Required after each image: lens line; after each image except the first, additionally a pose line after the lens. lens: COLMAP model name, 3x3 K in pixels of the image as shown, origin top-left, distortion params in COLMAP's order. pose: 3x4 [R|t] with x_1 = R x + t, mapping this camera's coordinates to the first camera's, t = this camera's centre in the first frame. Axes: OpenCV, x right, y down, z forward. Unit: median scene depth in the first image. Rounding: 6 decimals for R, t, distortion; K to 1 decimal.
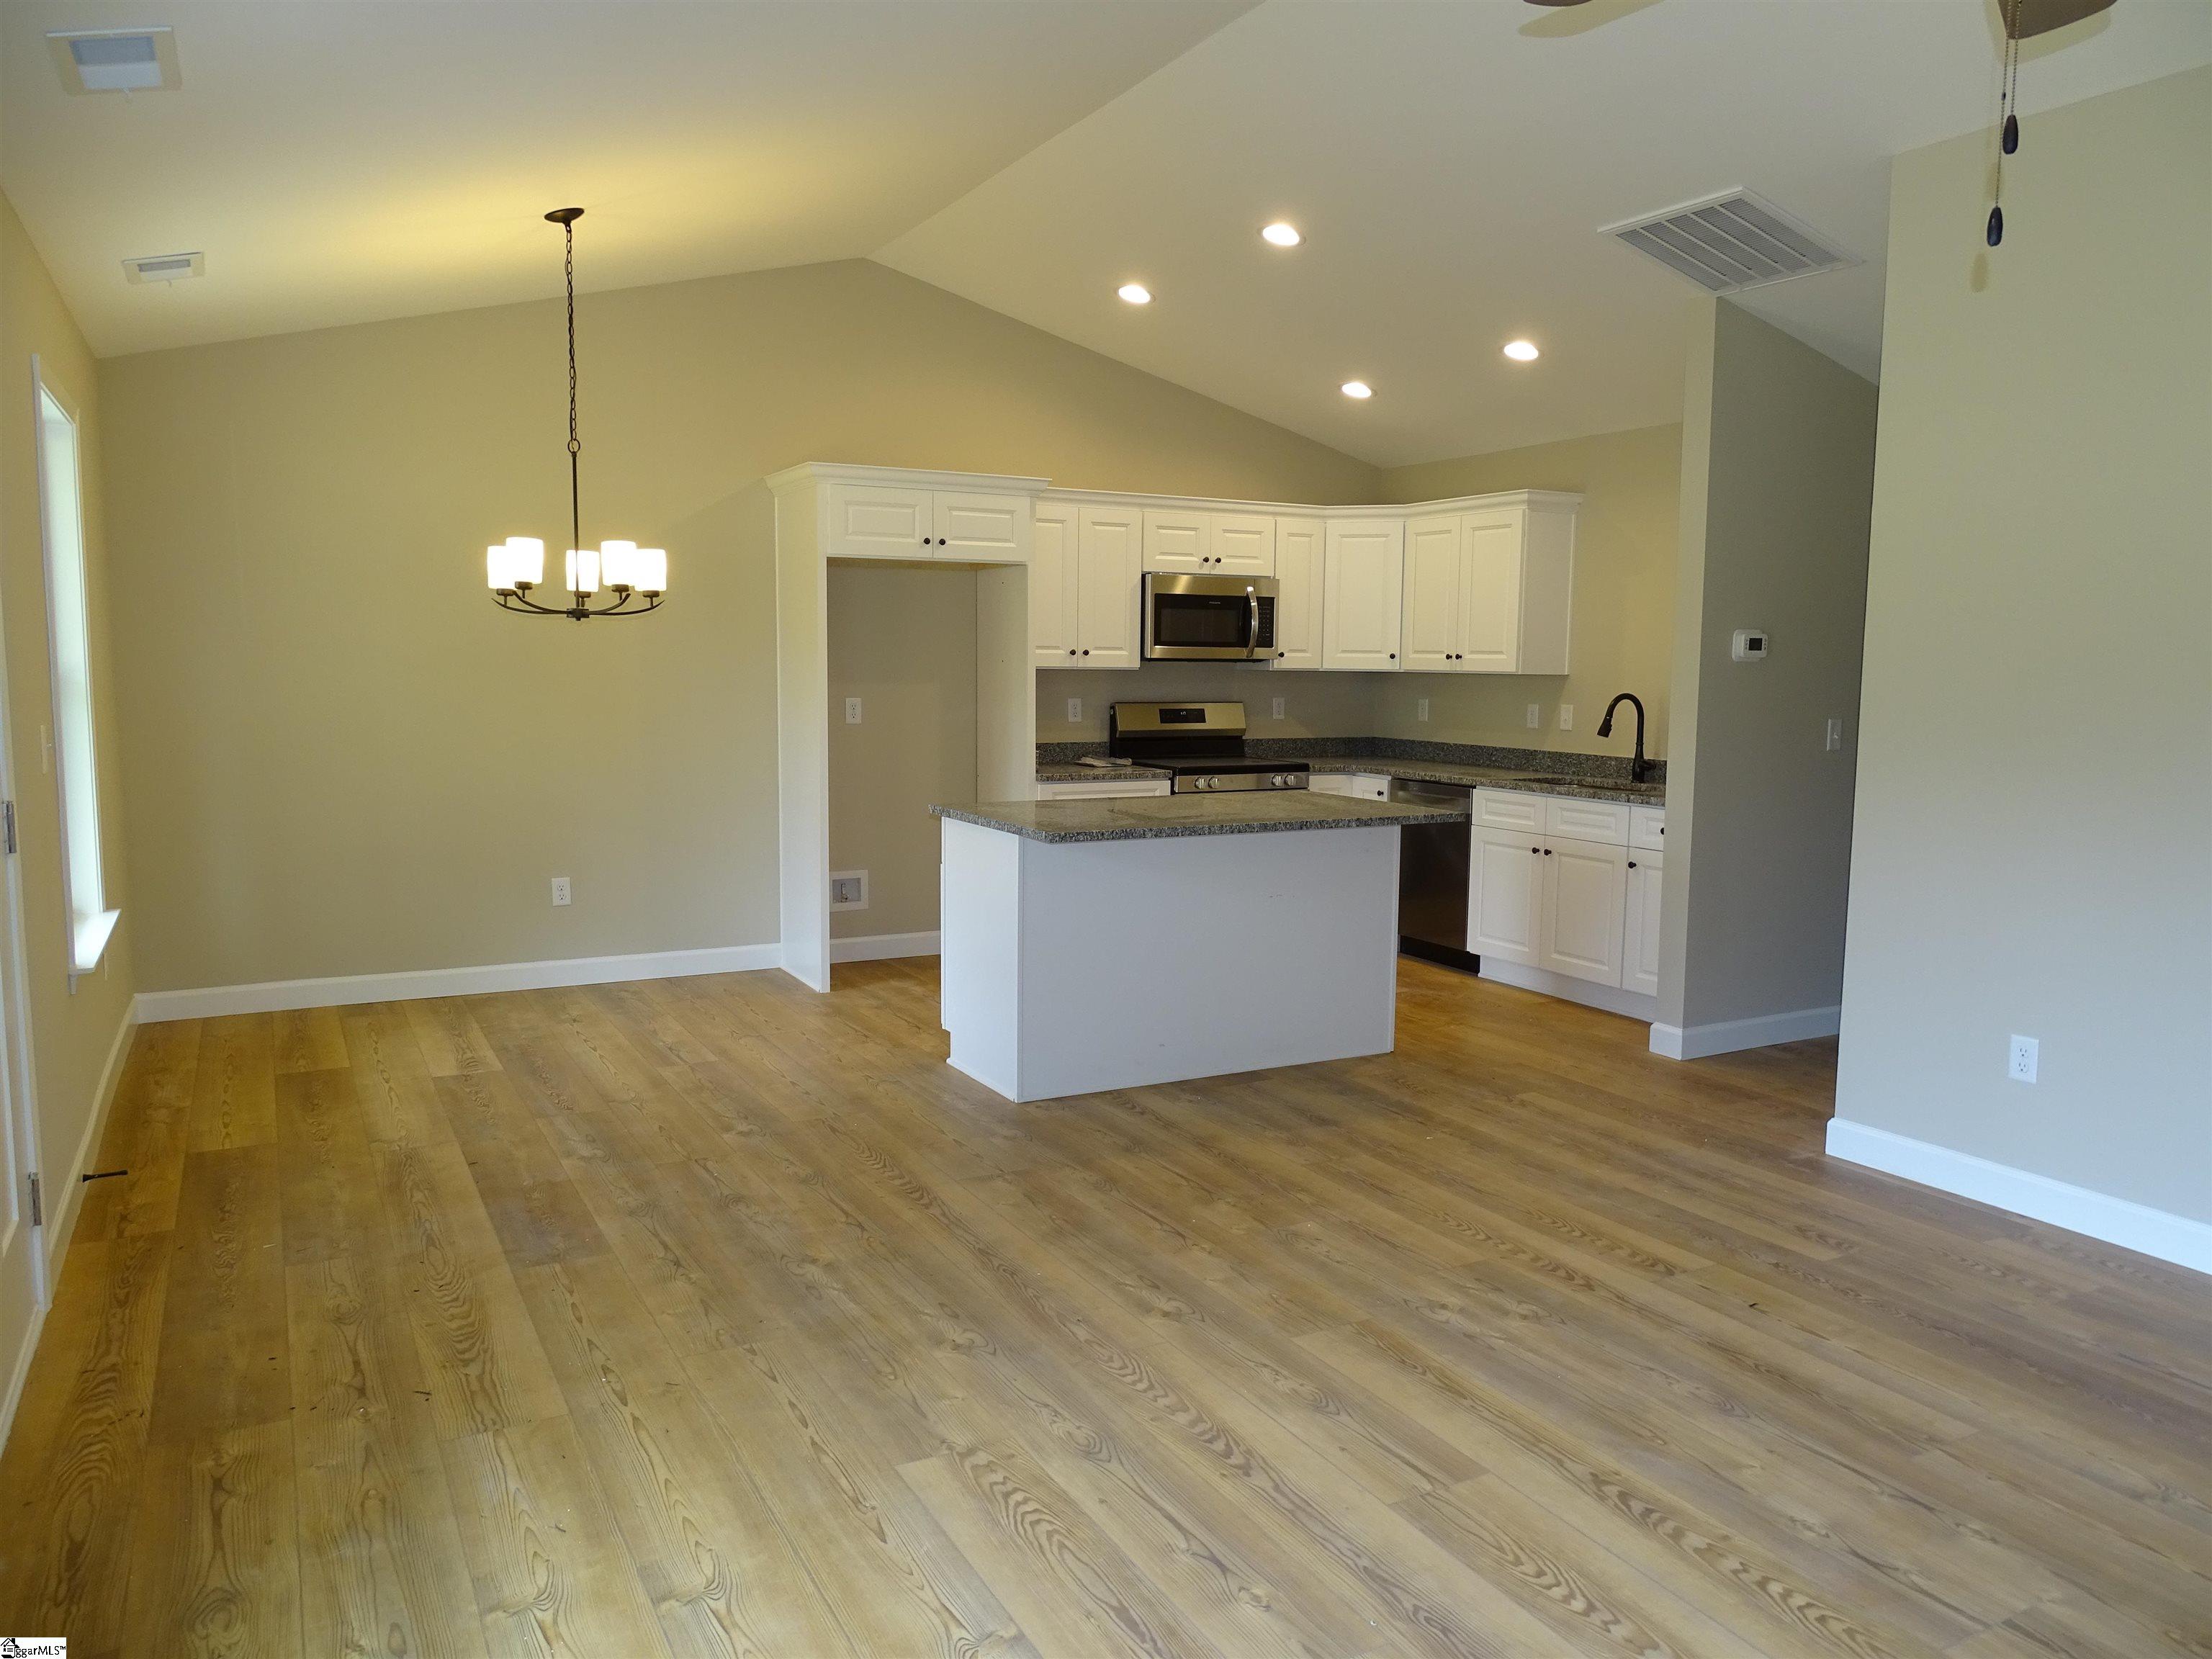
lens RADIAL K [[1564.0, 0, 1114.9], [0, 1564.0, 802.7], [0, 0, 1]] dist [0.002310, -0.003747]
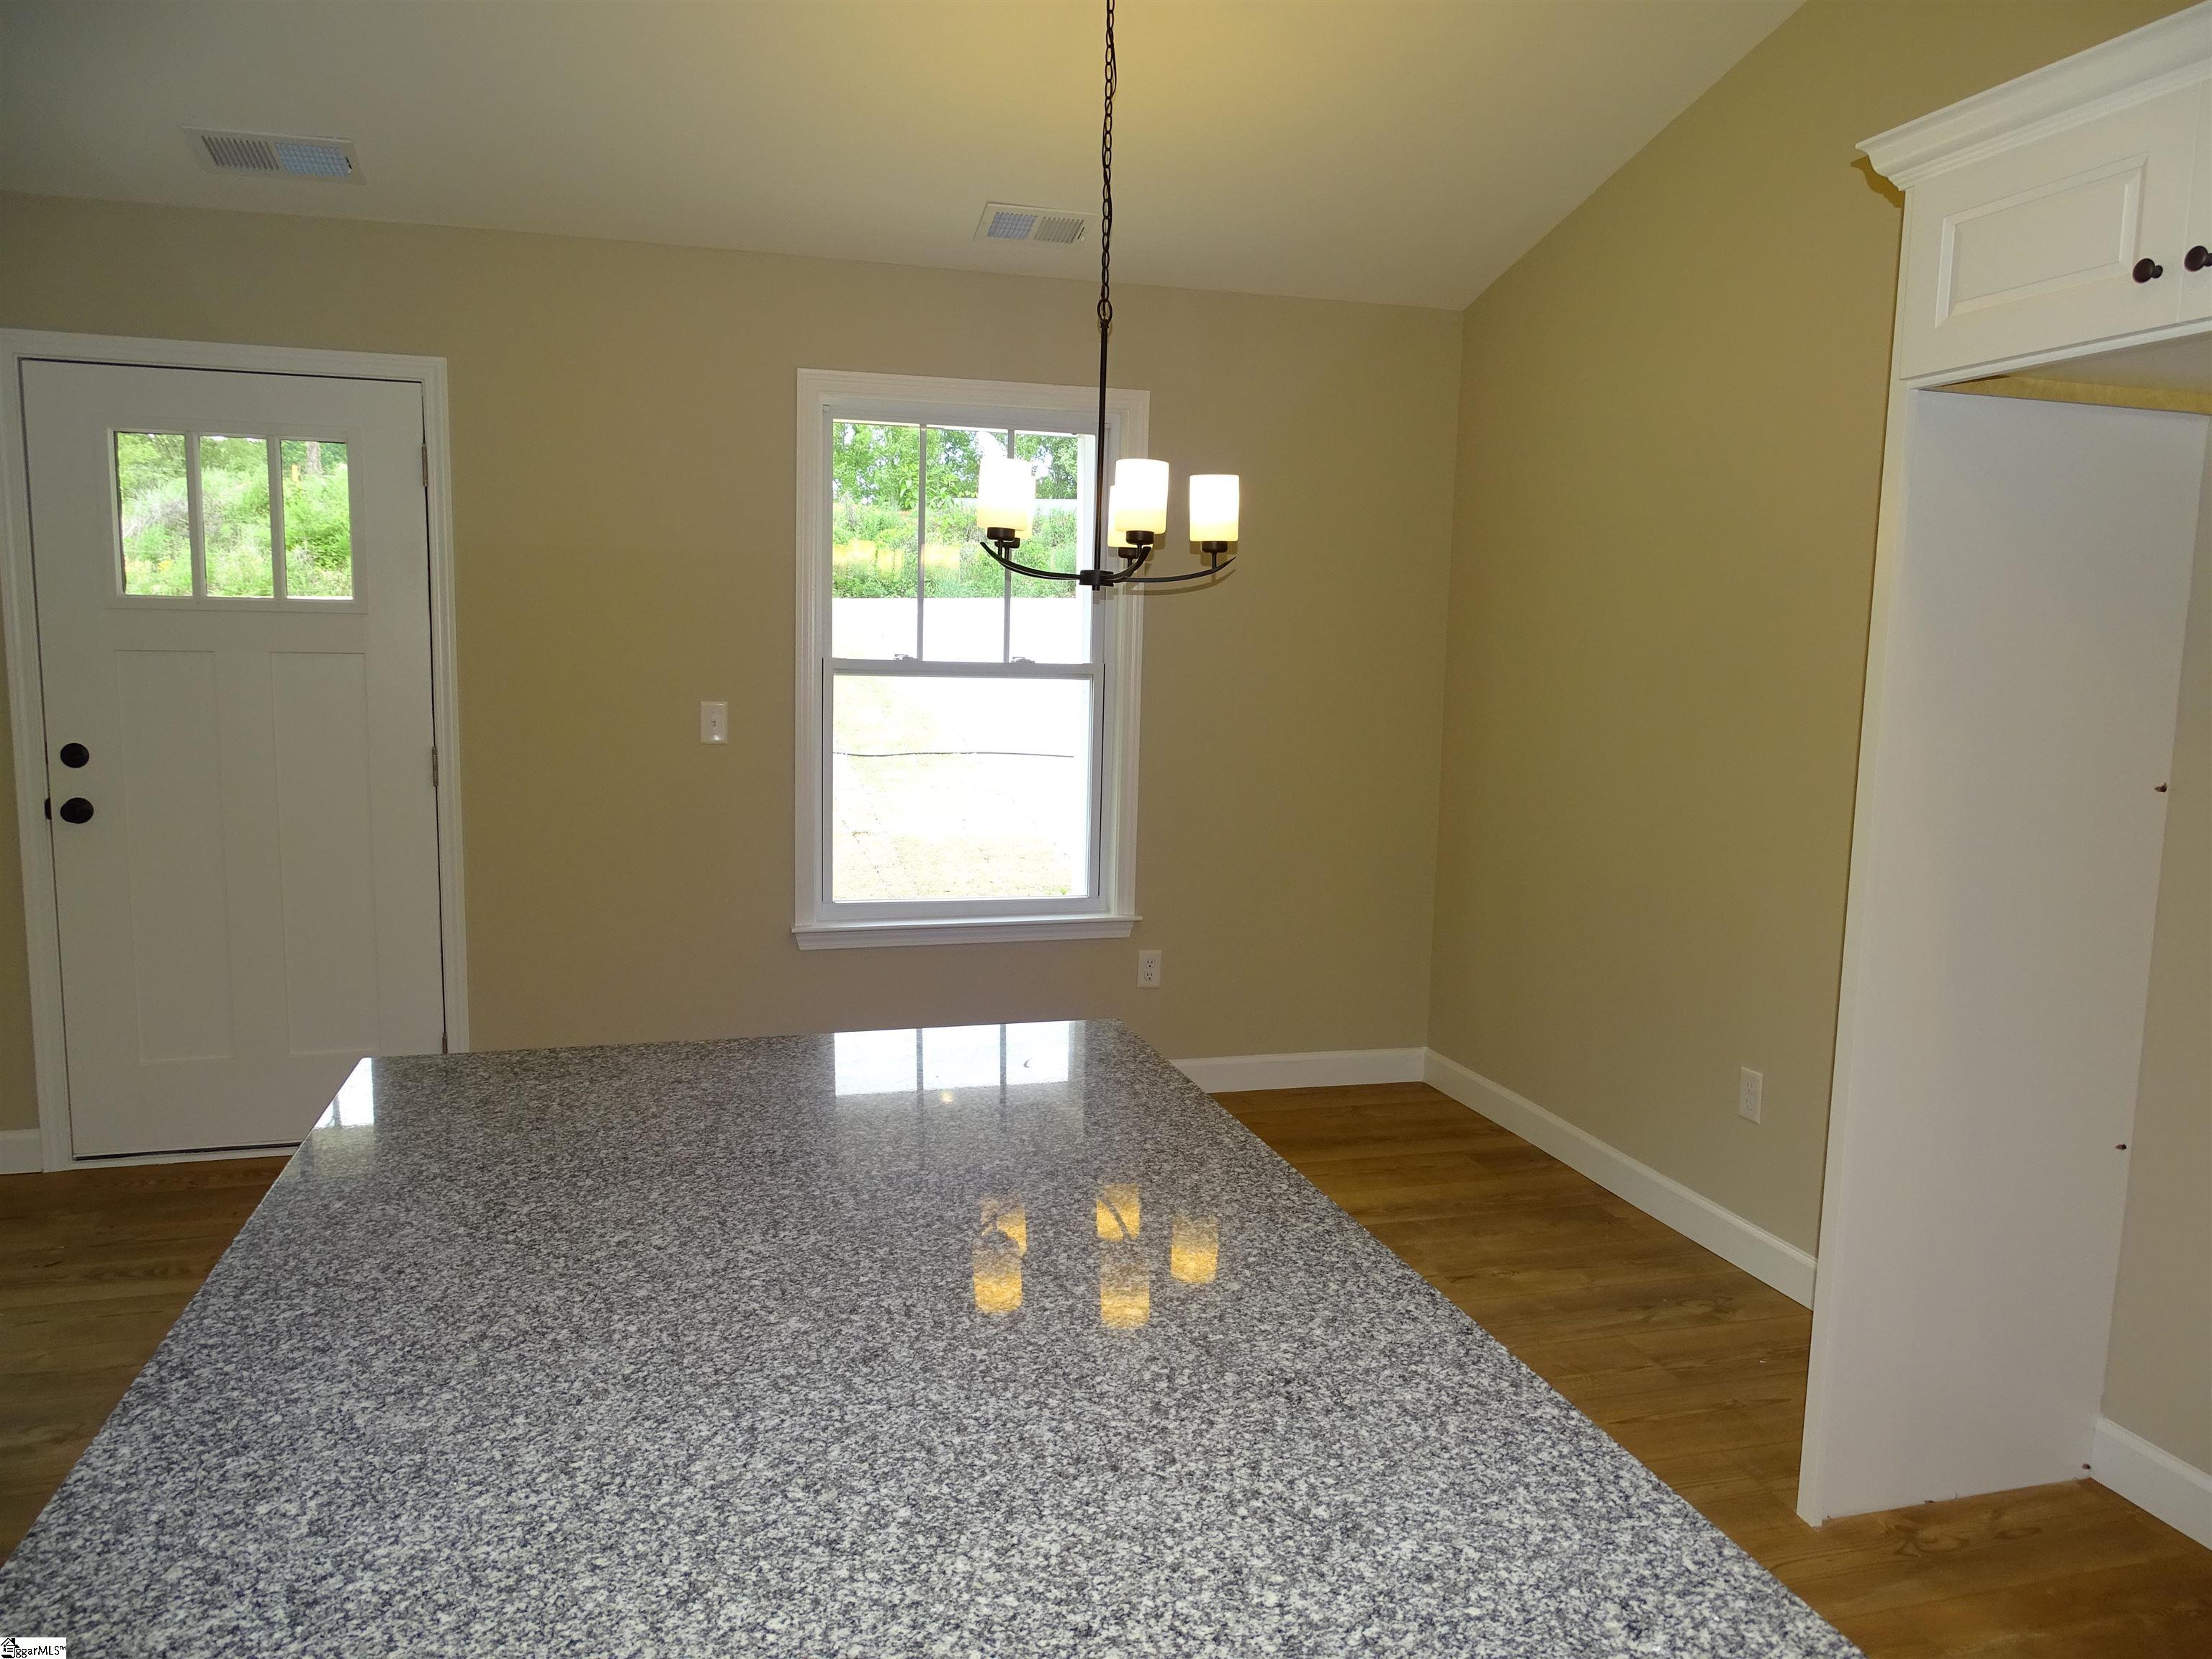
lens RADIAL K [[1564.0, 0, 1113.1], [0, 1564.0, 826.3], [0, 0, 1]] dist [0.002310, -0.003747]
pose [[-0.221316, 0.107523, -0.969257, 0.275610], [-0.111442, 0.984604, 0.134671, -0.107770], [0.968814, 0.137821, -0.205925, 1.144534]]
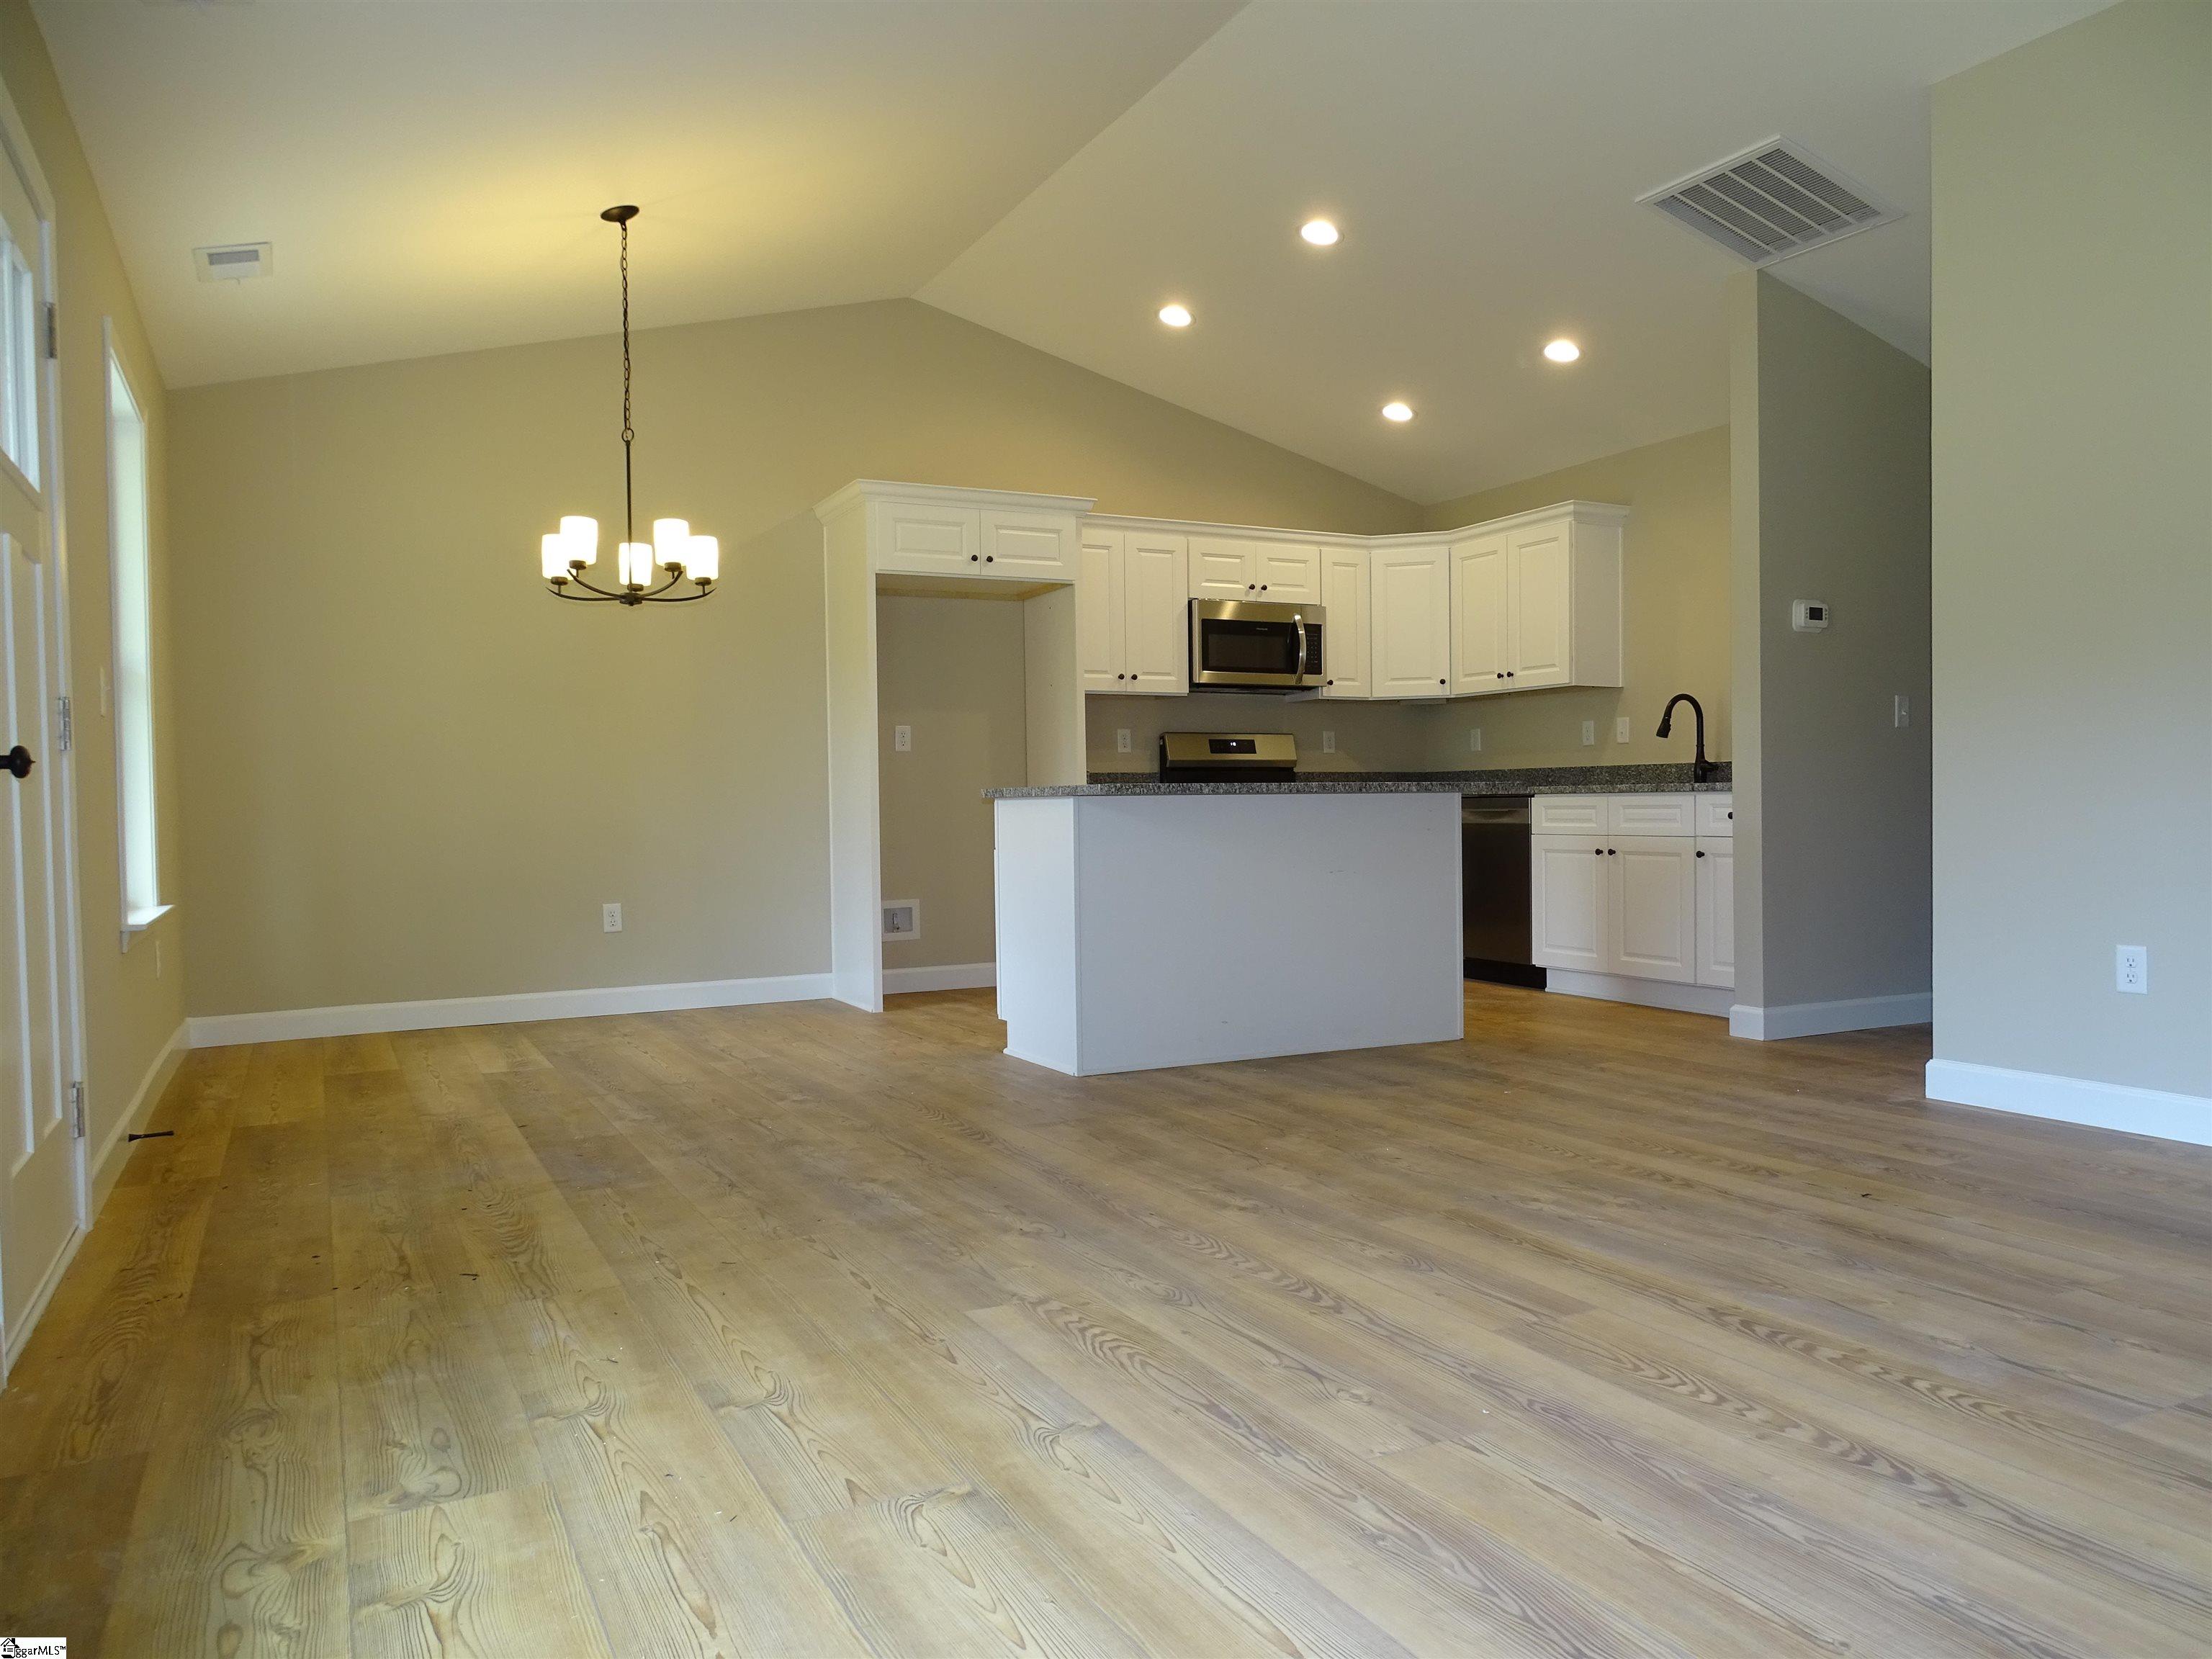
lens RADIAL K [[1564.0, 0, 1117.2], [0, 1564.0, 818.0], [0, 0, 1]] dist [0.002310, -0.003747]
pose [[0.999358, -0.024908, -0.025756, -0.008718], [0.022641, 0.996139, -0.084817, 0.110965], [0.027769, 0.084180, 0.996064, 0.019750]]
